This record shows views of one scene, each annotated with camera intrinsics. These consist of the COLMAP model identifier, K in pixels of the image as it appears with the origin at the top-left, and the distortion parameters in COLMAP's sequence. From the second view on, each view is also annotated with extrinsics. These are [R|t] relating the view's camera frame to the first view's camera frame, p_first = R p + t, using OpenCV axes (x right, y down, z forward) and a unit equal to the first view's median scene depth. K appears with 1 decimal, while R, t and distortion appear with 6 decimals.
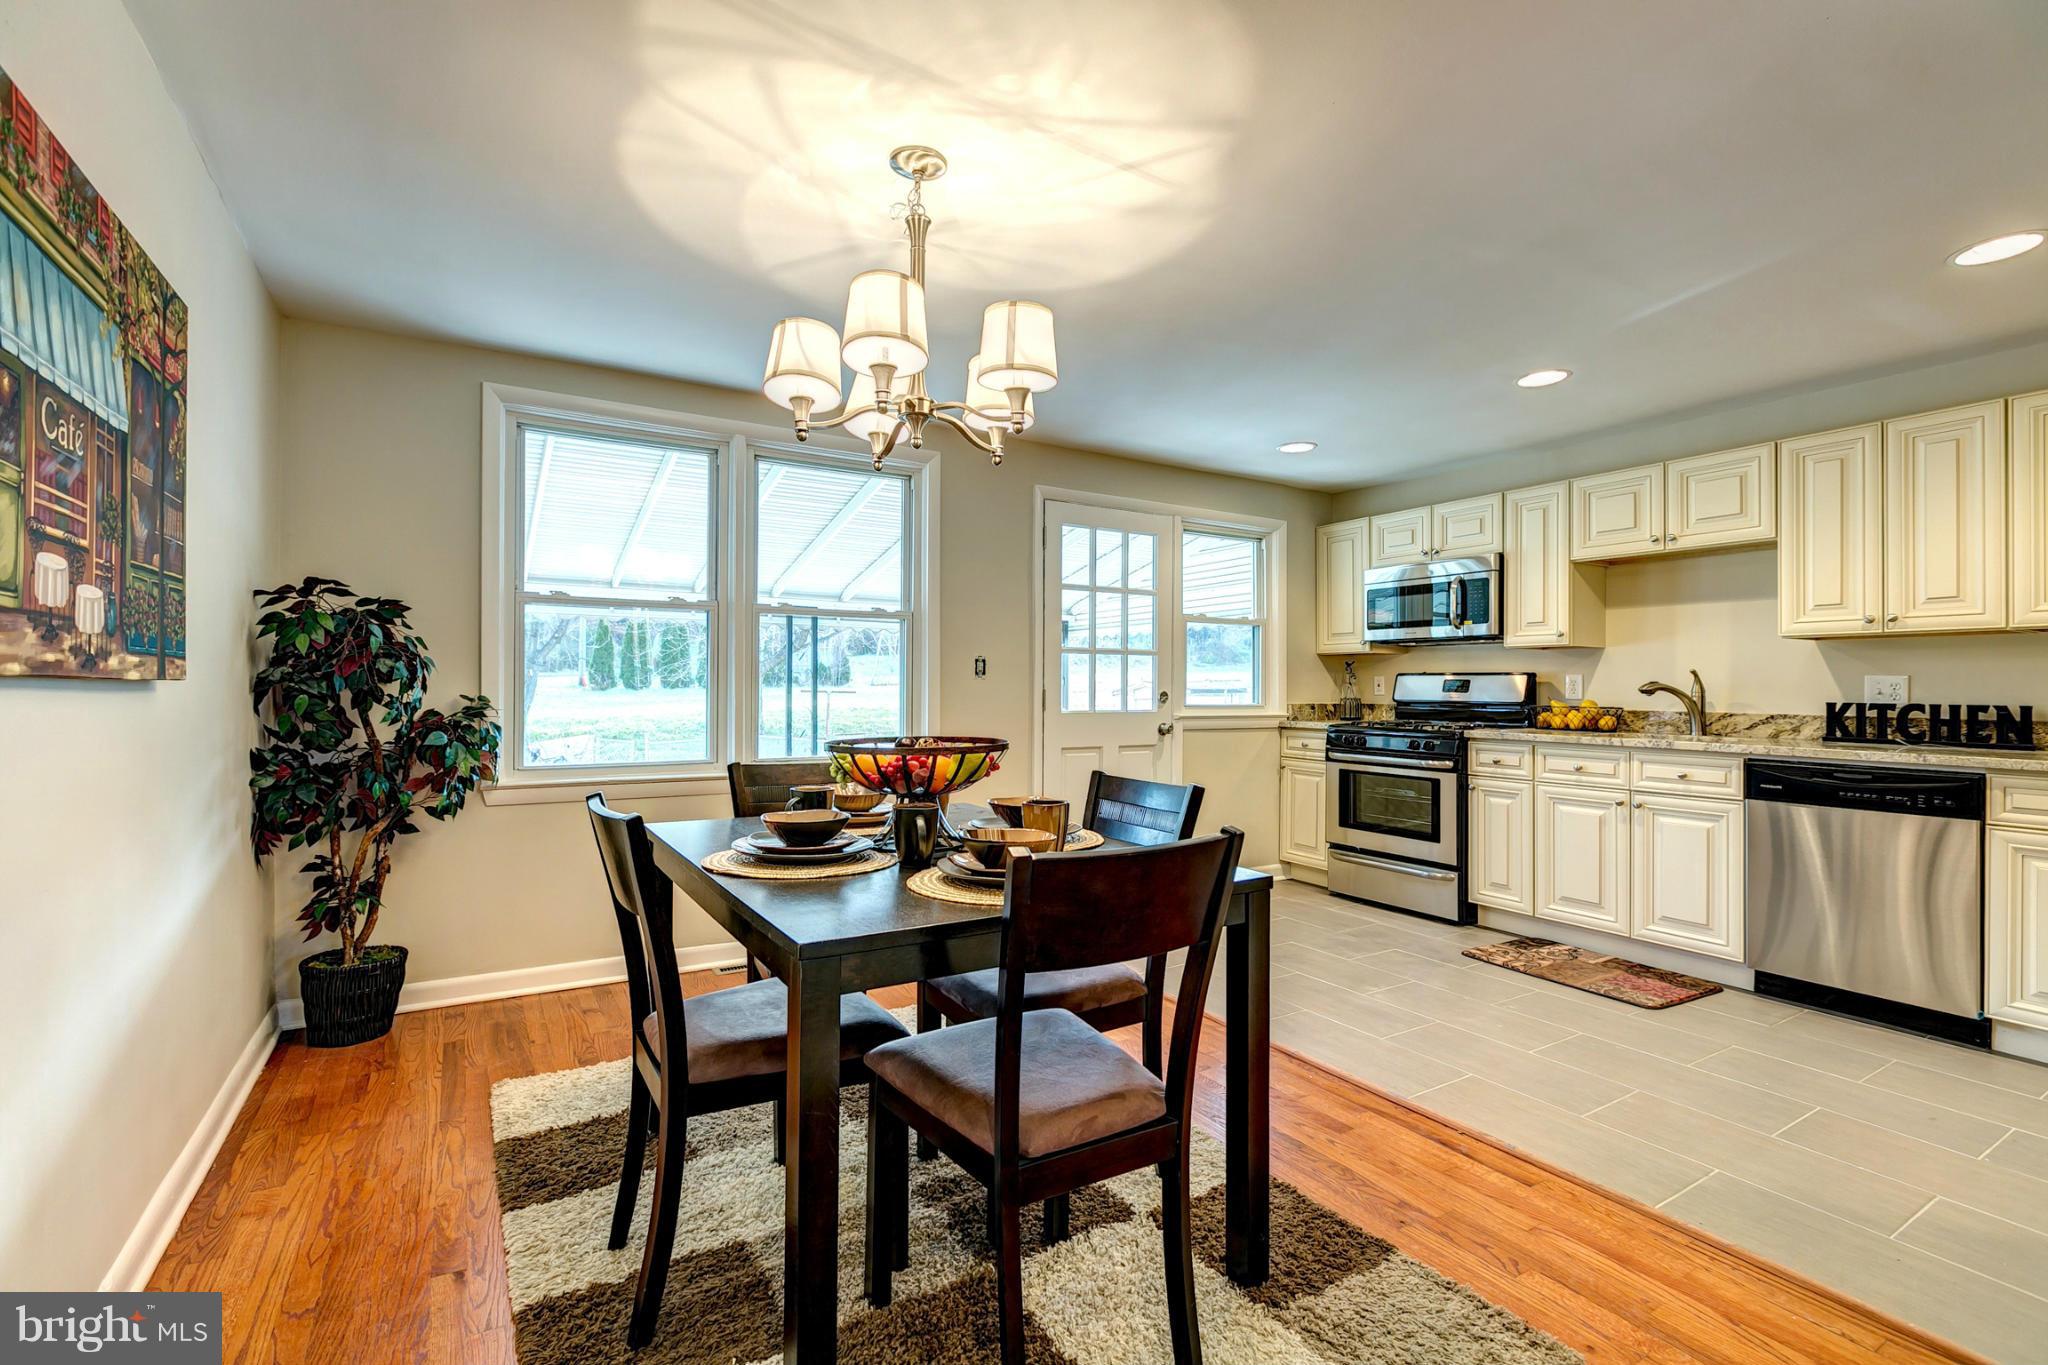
lens RADIAL K [[910.3, 0, 1016.1], [0, 910.3, 680.2], [0, 0, 1]] dist [0.001499, -0.000487]
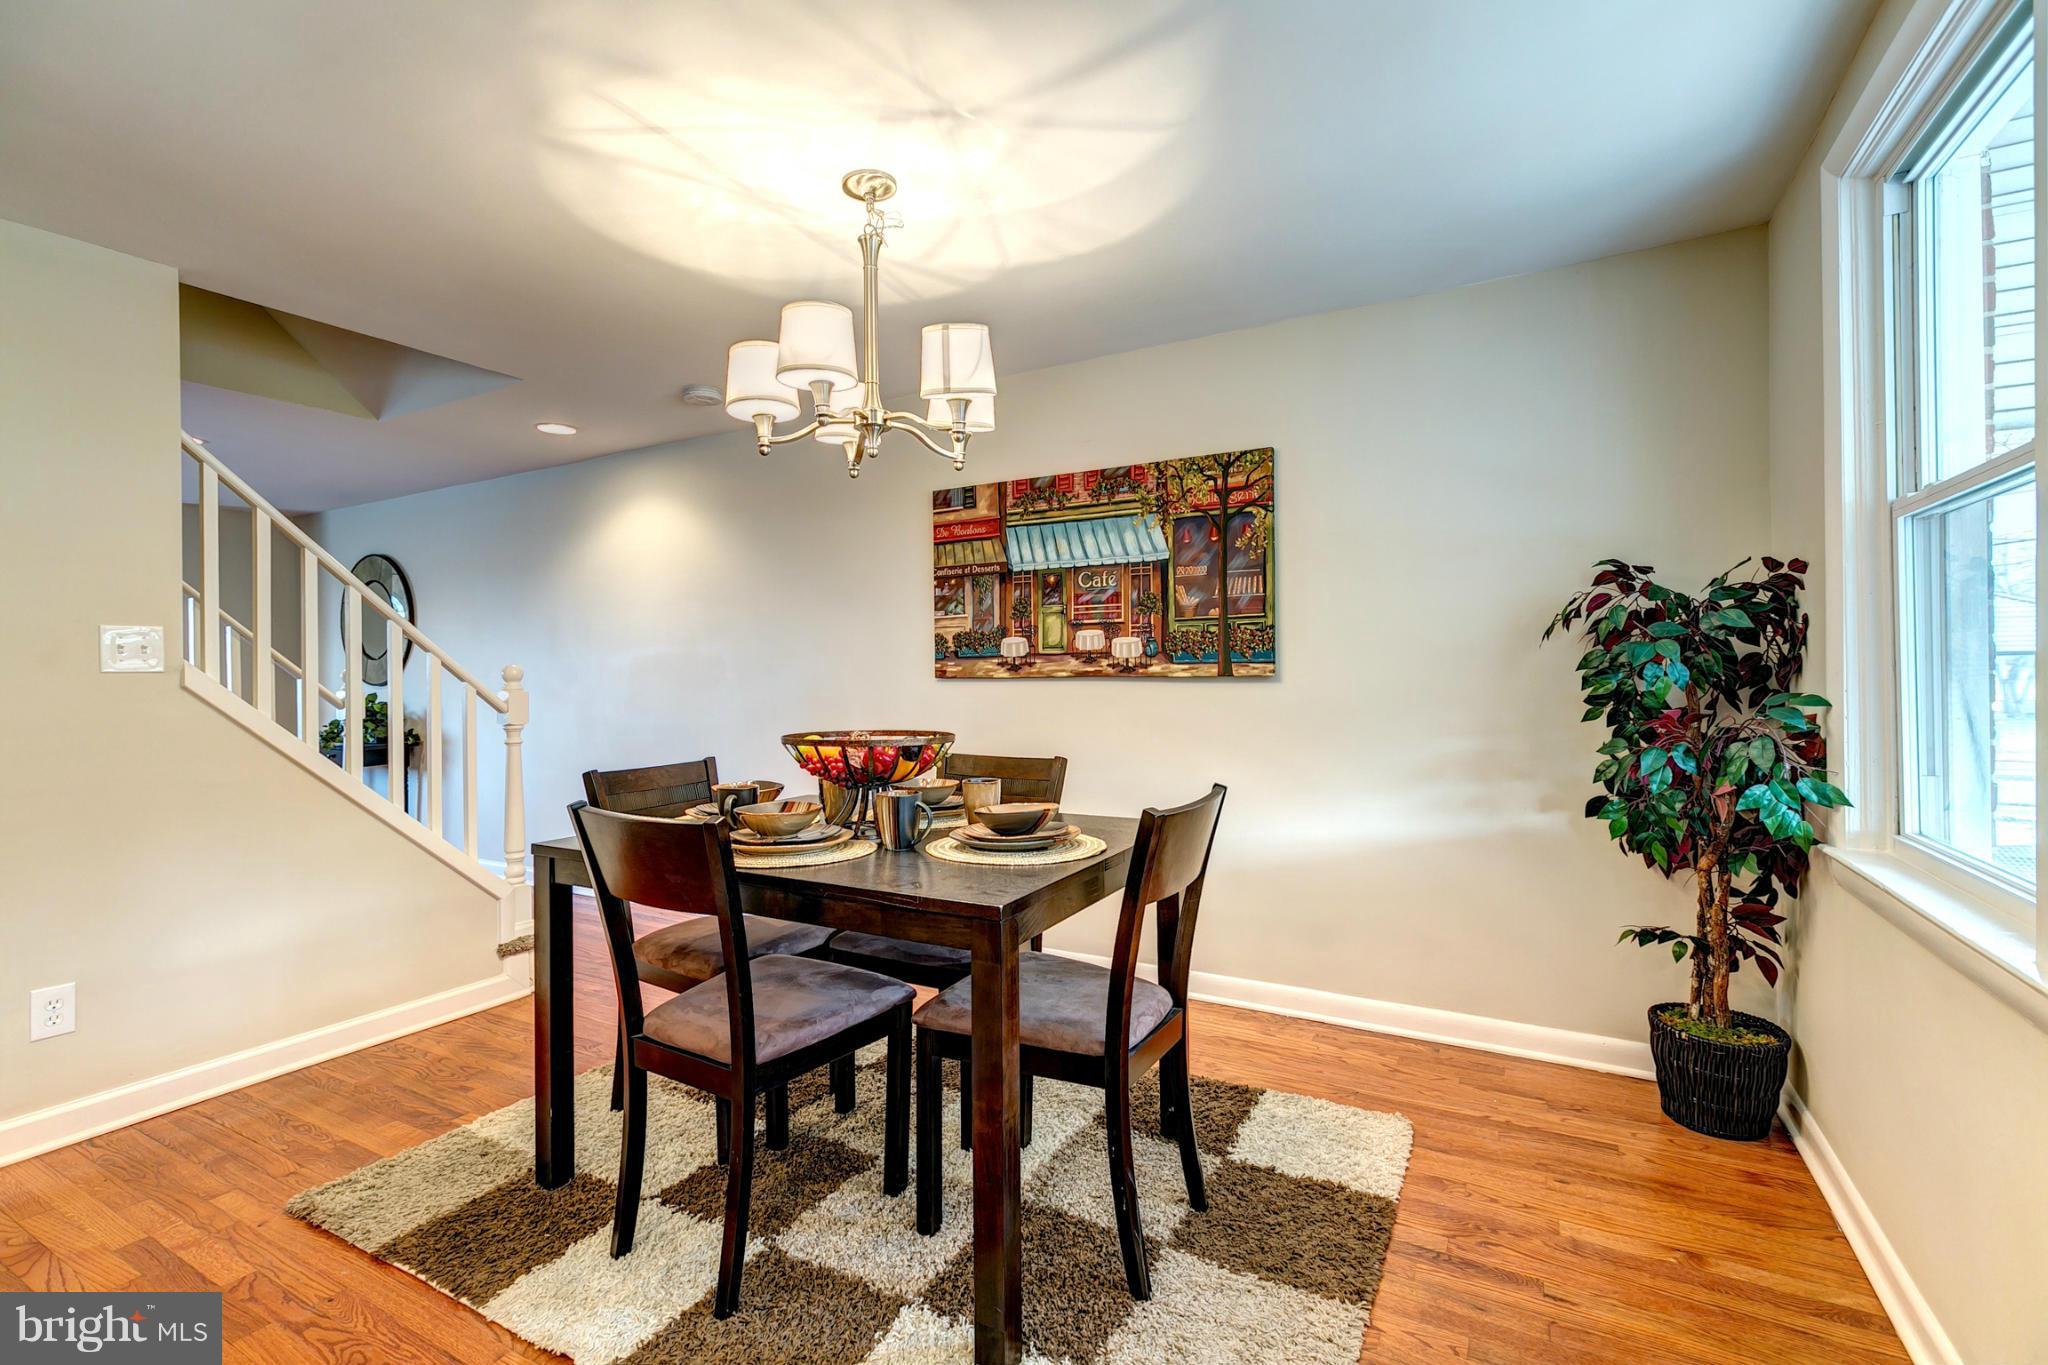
lens RADIAL K [[910.3, 0, 1018.5], [0, 910.3, 680.2], [0, 0, 1]] dist [0.001499, -0.000487]
pose [[-0.870460, 0.006461, -0.492197, 0.139637], [0.007868, 0.999969, -0.000788, 0.002592], [0.492176, -0.004558, -0.870484, 1.056548]]
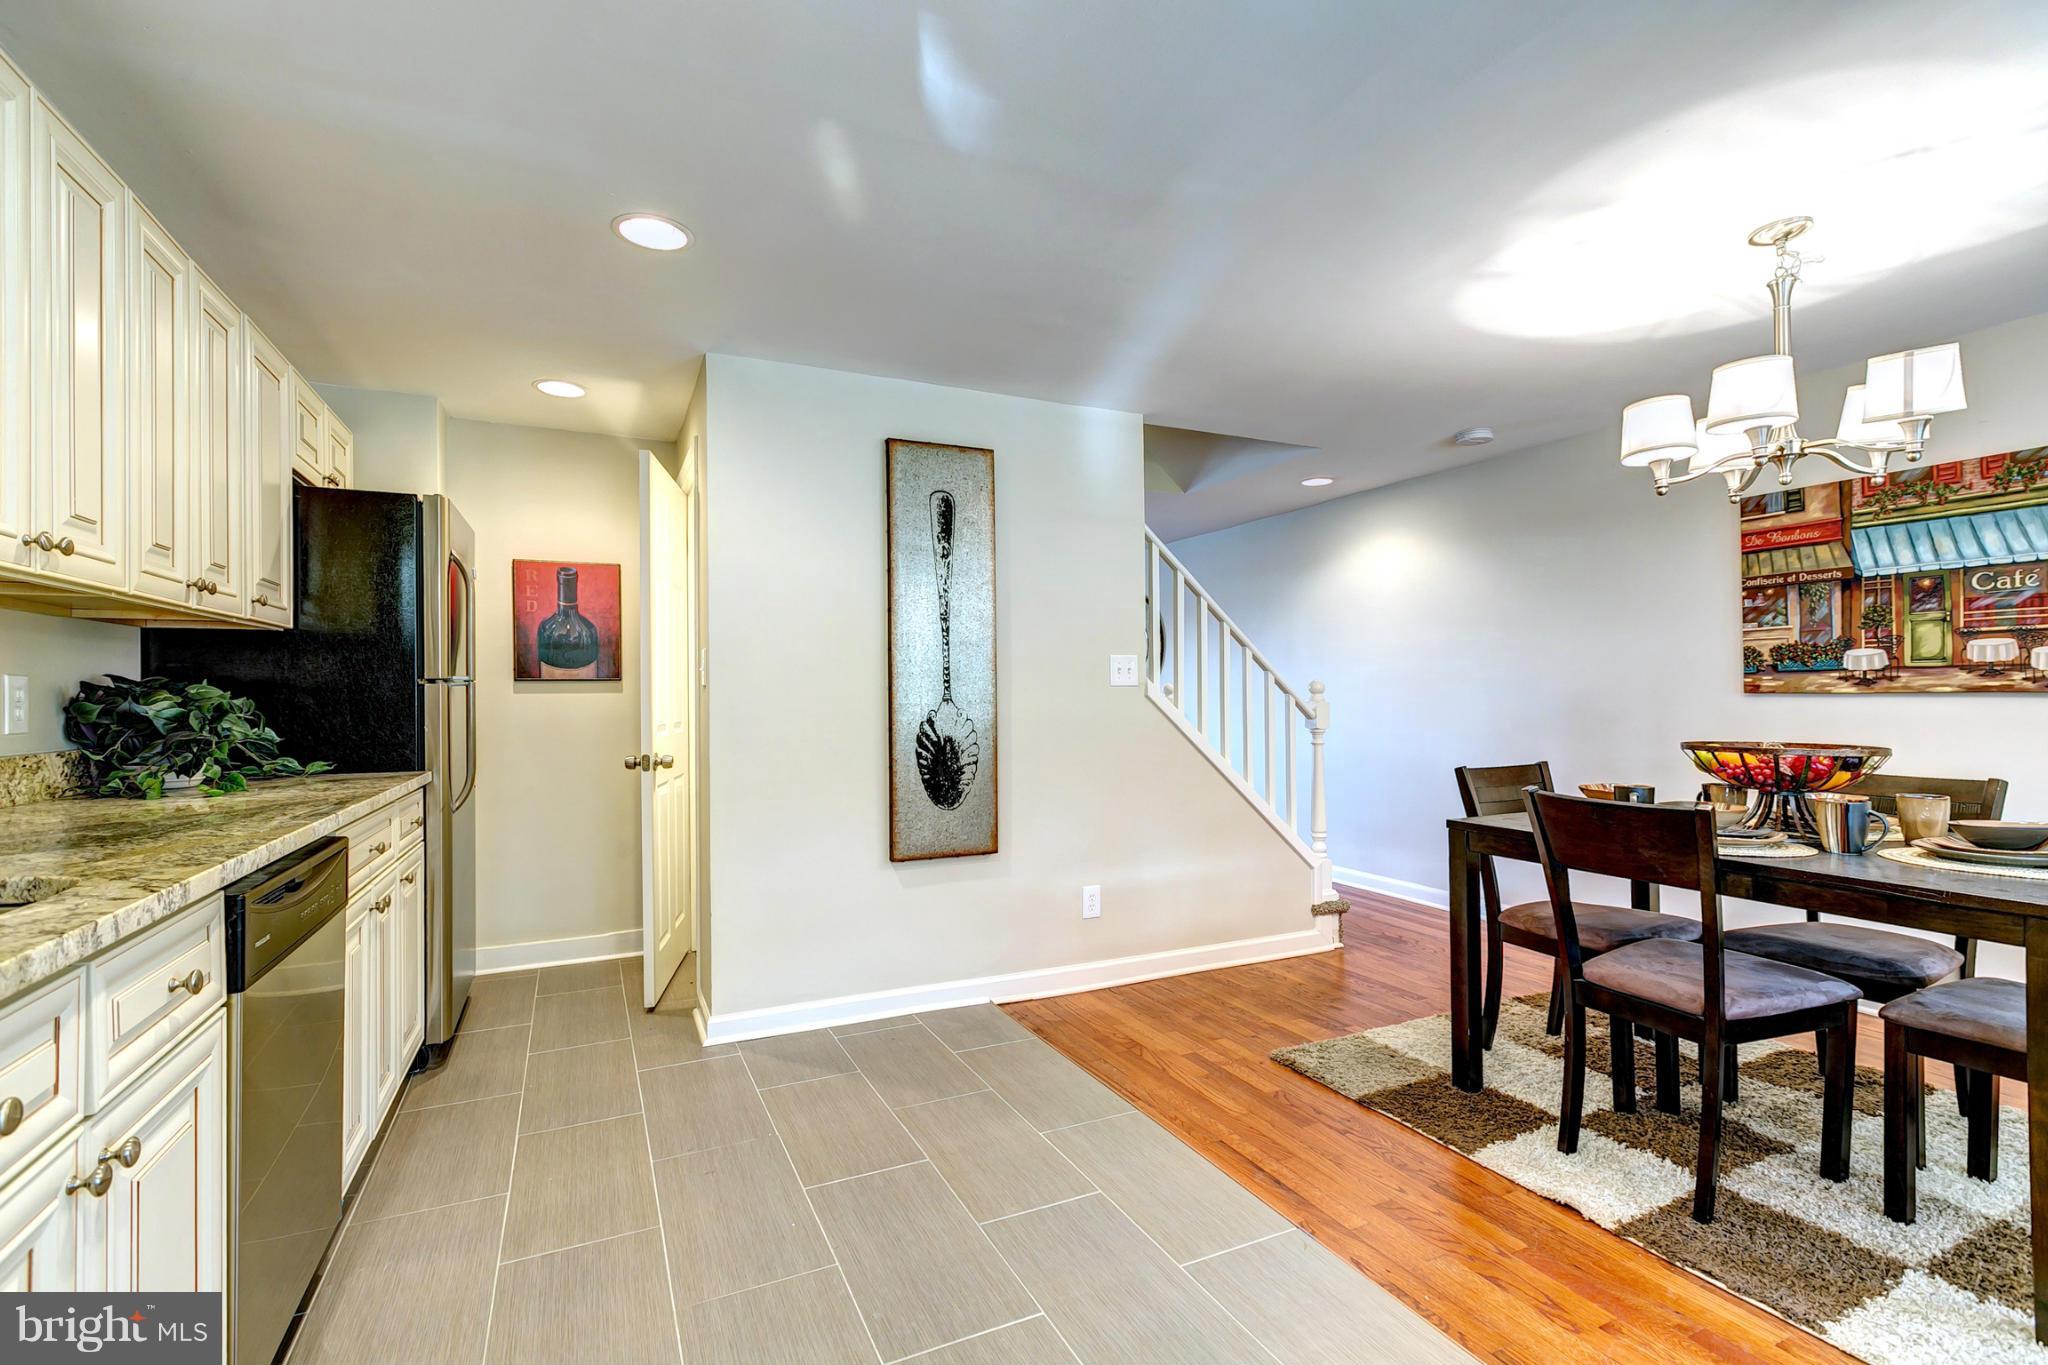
lens RADIAL K [[910.3, 0, 1016.2], [0, 910.3, 684.2], [0, 0, 1]] dist [0.001499, -0.000487]
pose [[-0.994463, 0.000581, 0.105088, 0.377773], [-0.000973, 0.999891, -0.014739, 0.004242], [-0.105085, -0.014759, -0.994354, 1.169362]]
